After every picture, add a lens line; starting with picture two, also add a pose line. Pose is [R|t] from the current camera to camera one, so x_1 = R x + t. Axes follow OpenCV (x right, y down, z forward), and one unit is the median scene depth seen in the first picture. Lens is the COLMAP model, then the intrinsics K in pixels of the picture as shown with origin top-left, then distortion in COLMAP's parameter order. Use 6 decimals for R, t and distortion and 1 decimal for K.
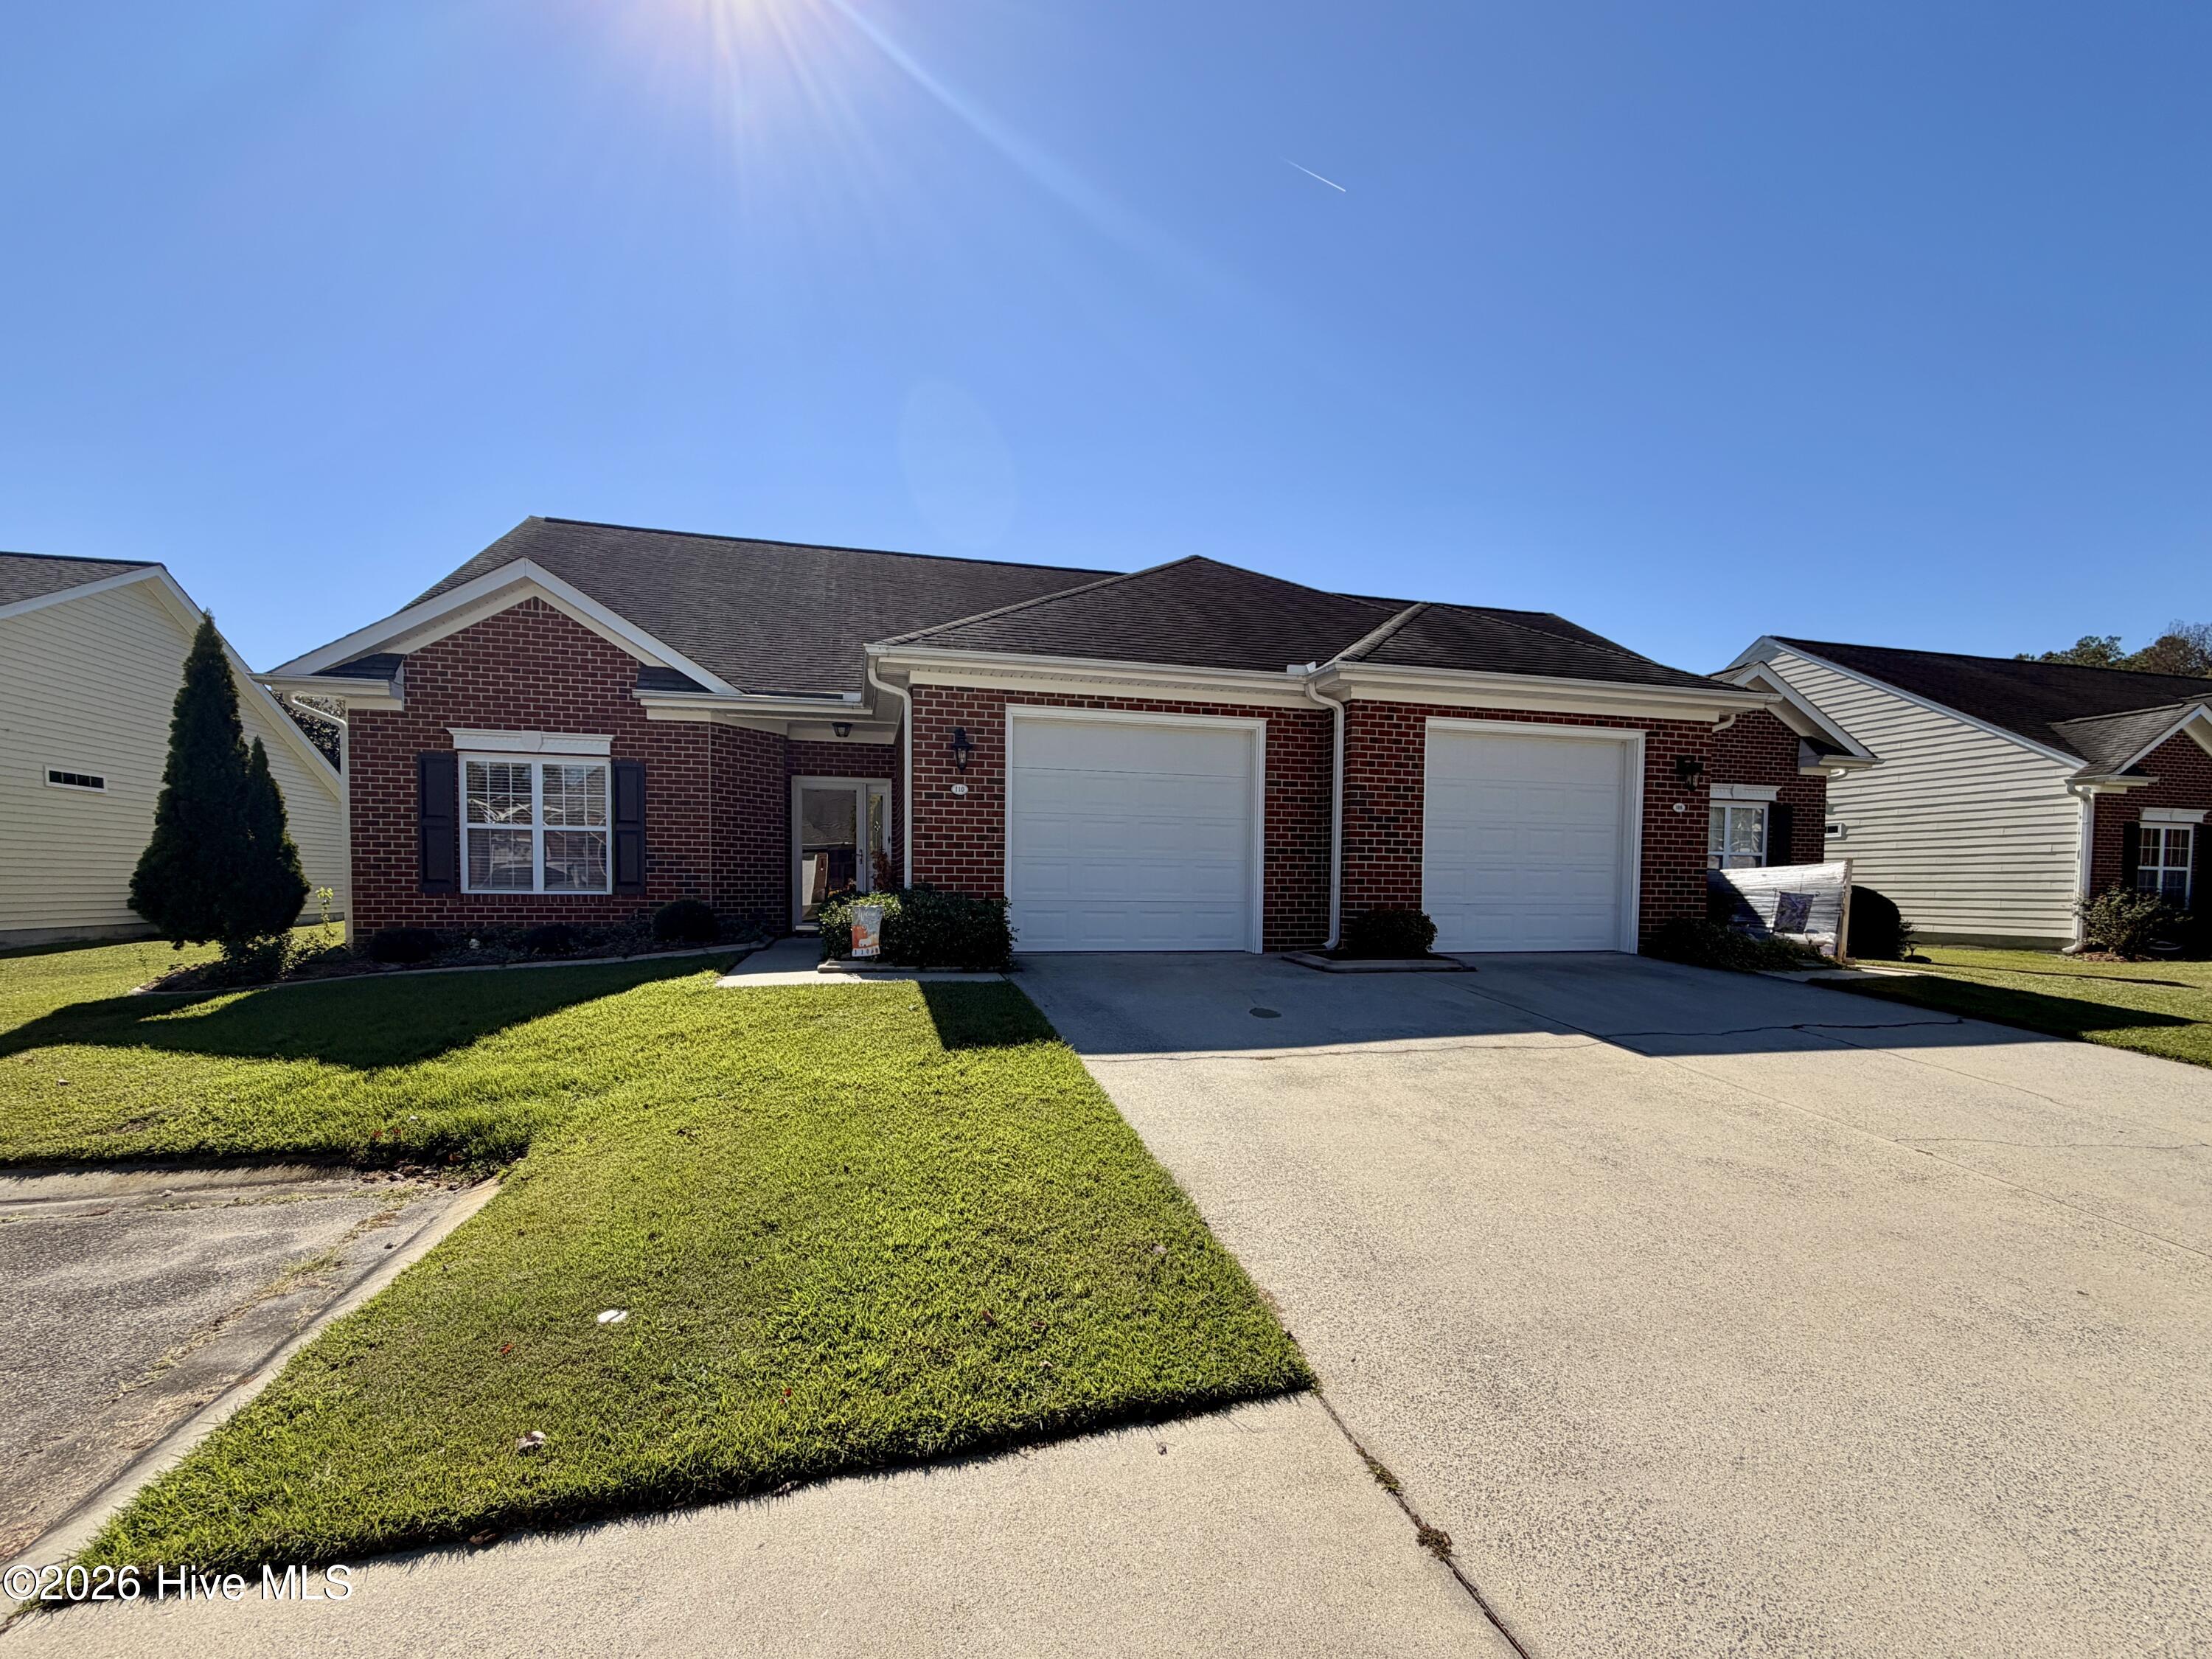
lens RADIAL K [[1196.4, 0, 1104.6], [0, 1196.4, 948.6], [0, 0, 1]] dist [0.000353, -0.000519]
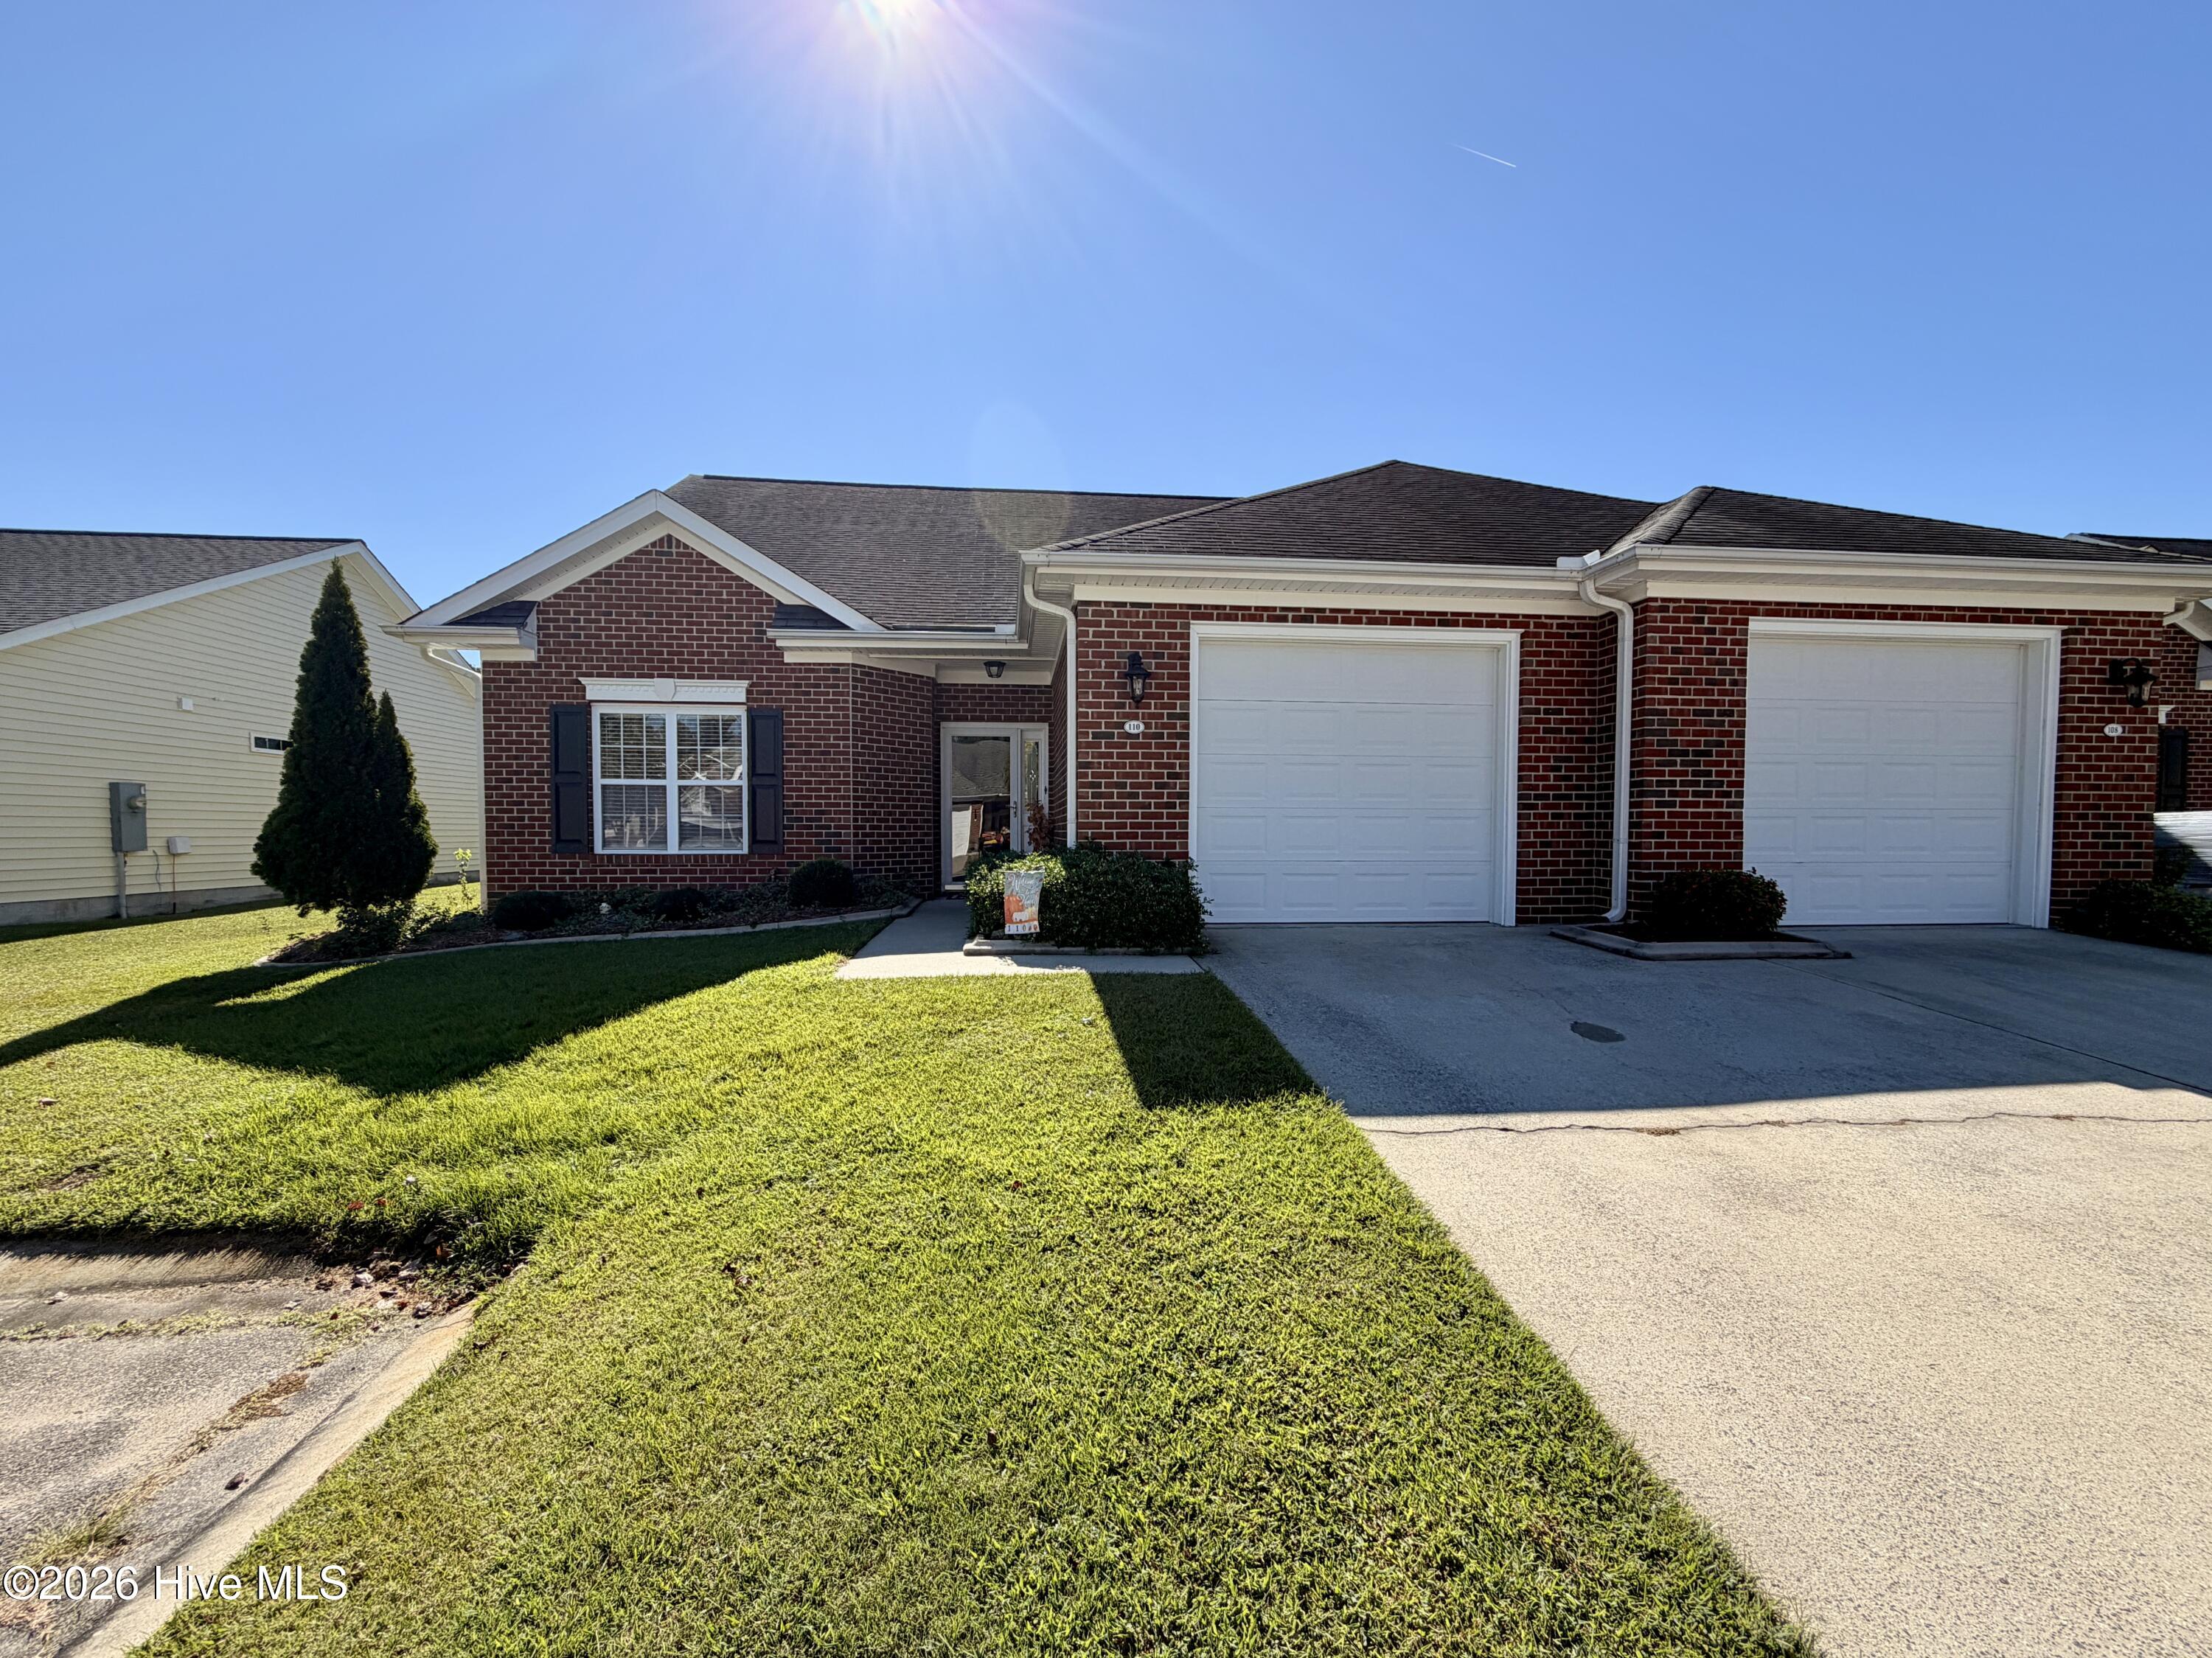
lens RADIAL K [[884.1, 0, 1106.0], [0, 884.1, 829.0], [0, 0, 1]] dist [-0.001750, -0.000387]
pose [[0.995345, -0.010388, -0.095819, -0.084213], [0.005829, 0.998843, -0.047738, -0.034985], [0.096204, 0.046957, 0.994253, 0.404297]]
